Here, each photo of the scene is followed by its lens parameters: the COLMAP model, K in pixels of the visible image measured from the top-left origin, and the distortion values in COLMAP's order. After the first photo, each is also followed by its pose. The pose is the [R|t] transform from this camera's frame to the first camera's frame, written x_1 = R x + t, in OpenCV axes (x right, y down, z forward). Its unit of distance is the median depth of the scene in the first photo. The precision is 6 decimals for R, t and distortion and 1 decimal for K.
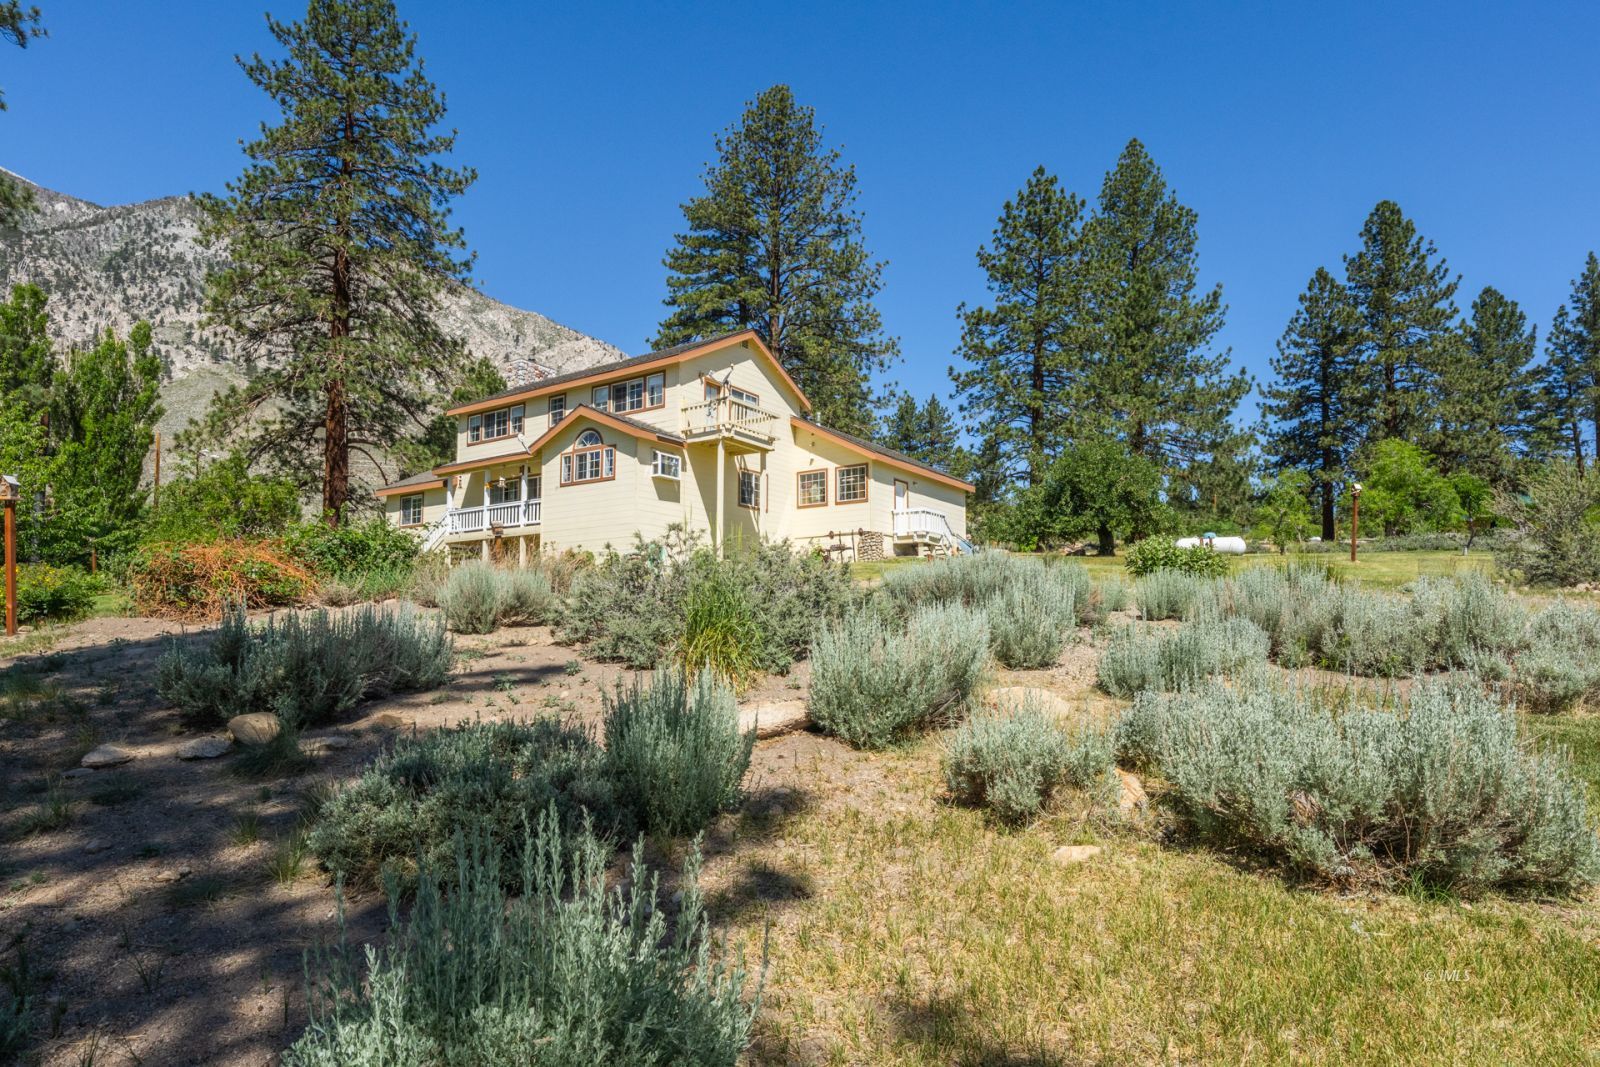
lens RADIAL K [[939.5, 0, 794.1], [0, 939.5, 516.3], [0, 0, 1]] dist [-0.000252, 0.002567]
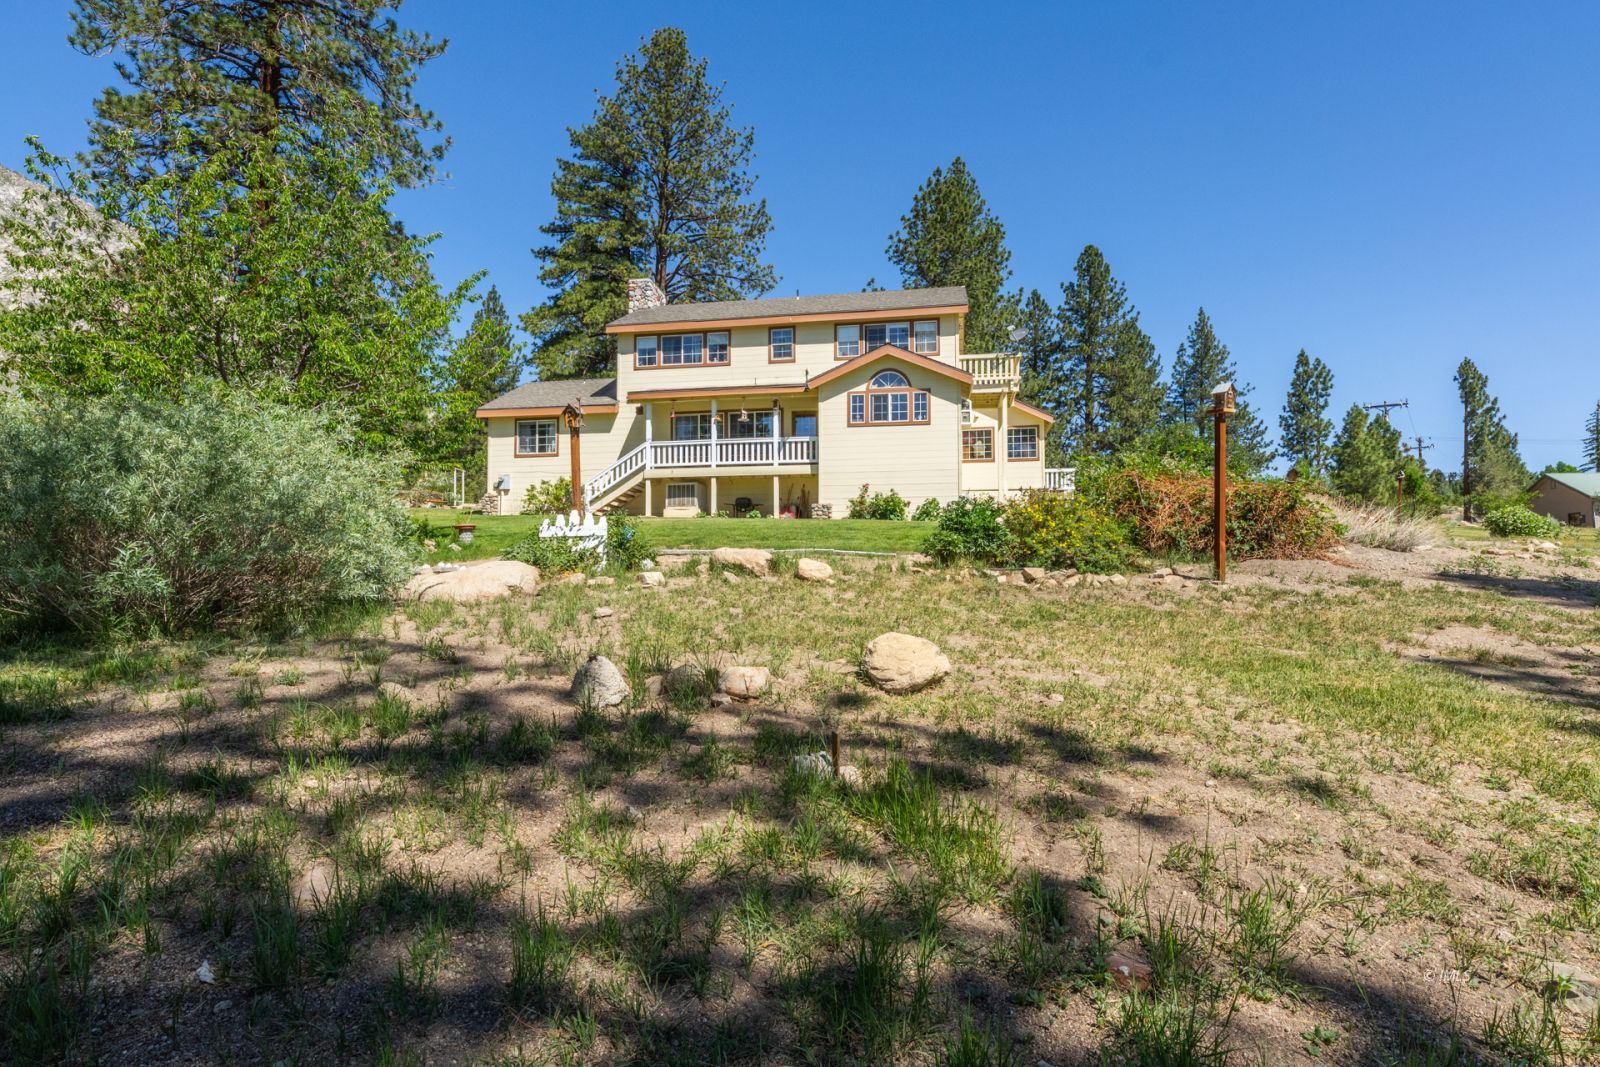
lens RADIAL K [[884.0, 0, 804.4], [0, 884.0, 495.8], [0, 0, 1]] dist [0.002583, 0.001050]
pose [[0.901514, 0.043847, 0.430523, -0.359805], [-0.055224, 0.998376, 0.013960, 0.015372], [-0.429212, -0.036361, 0.902471, 0.109902]]
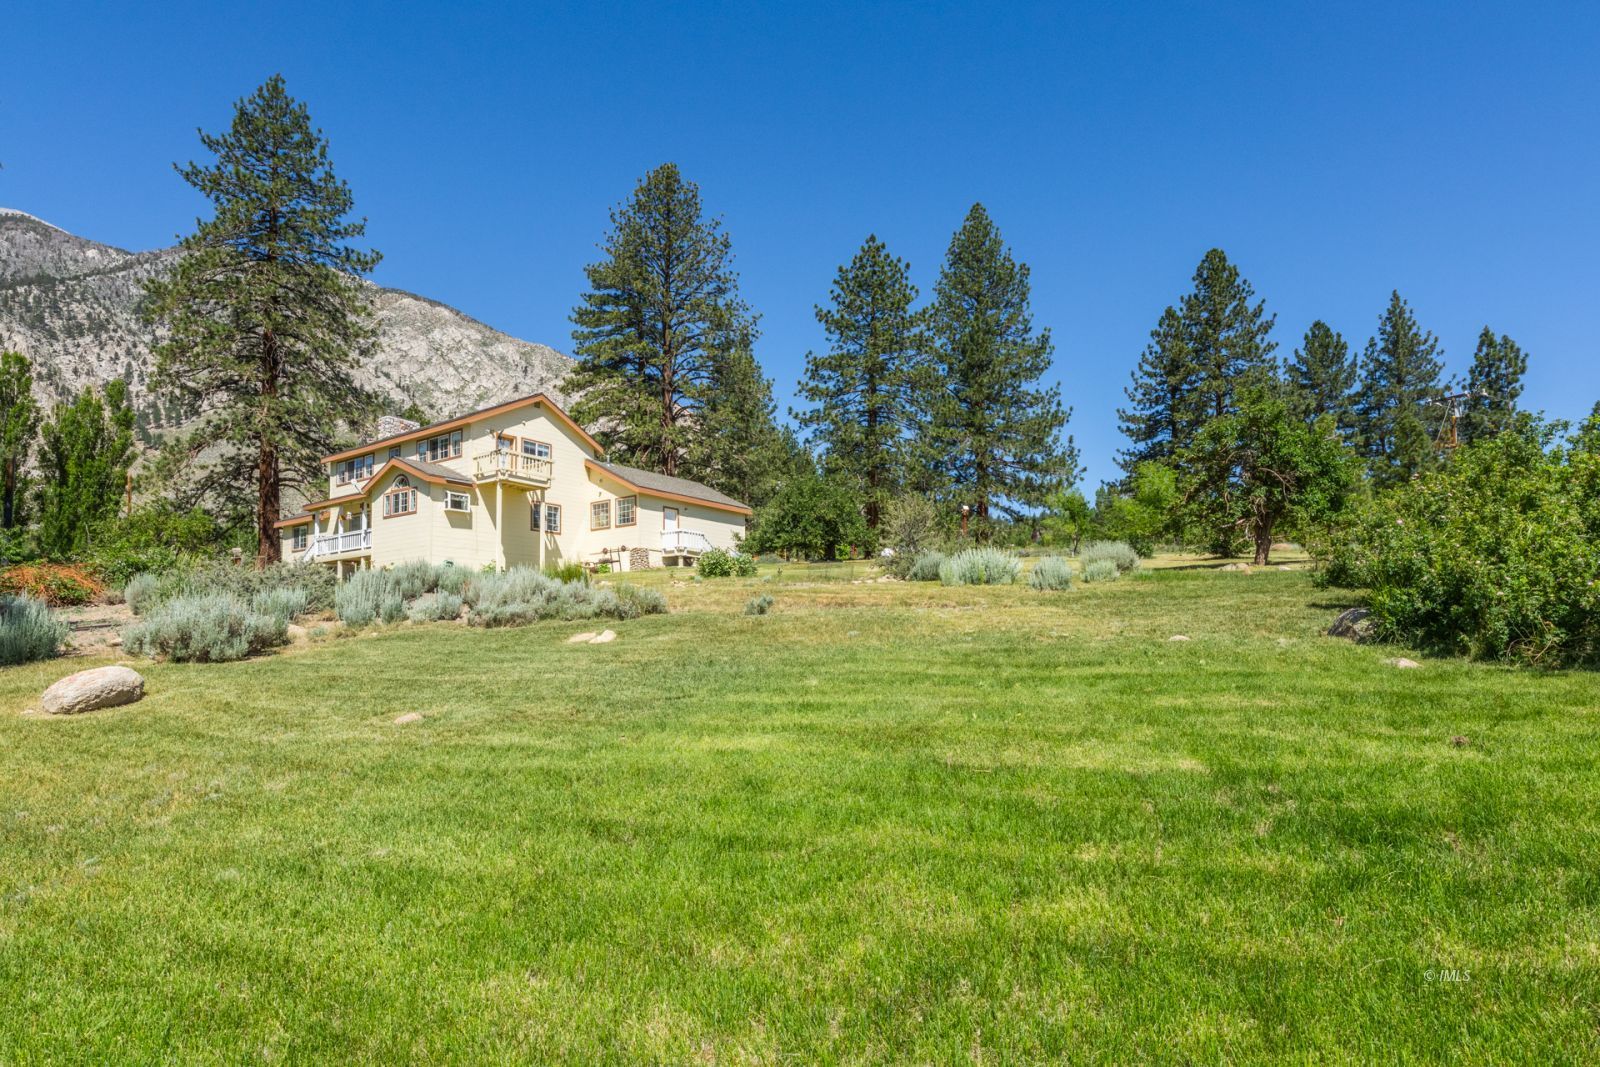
lens RADIAL K [[888.8, 0, 800.0], [0, 888.8, 533.5], [0, 0, 1]] dist [-0.001743, 0.000672]
pose [[0.999779, -0.020244, 0.005591, 0.174480], [0.020234, 0.999794, 0.001838, -0.000864], [-0.005628, -0.001725, 0.999983, -0.130716]]
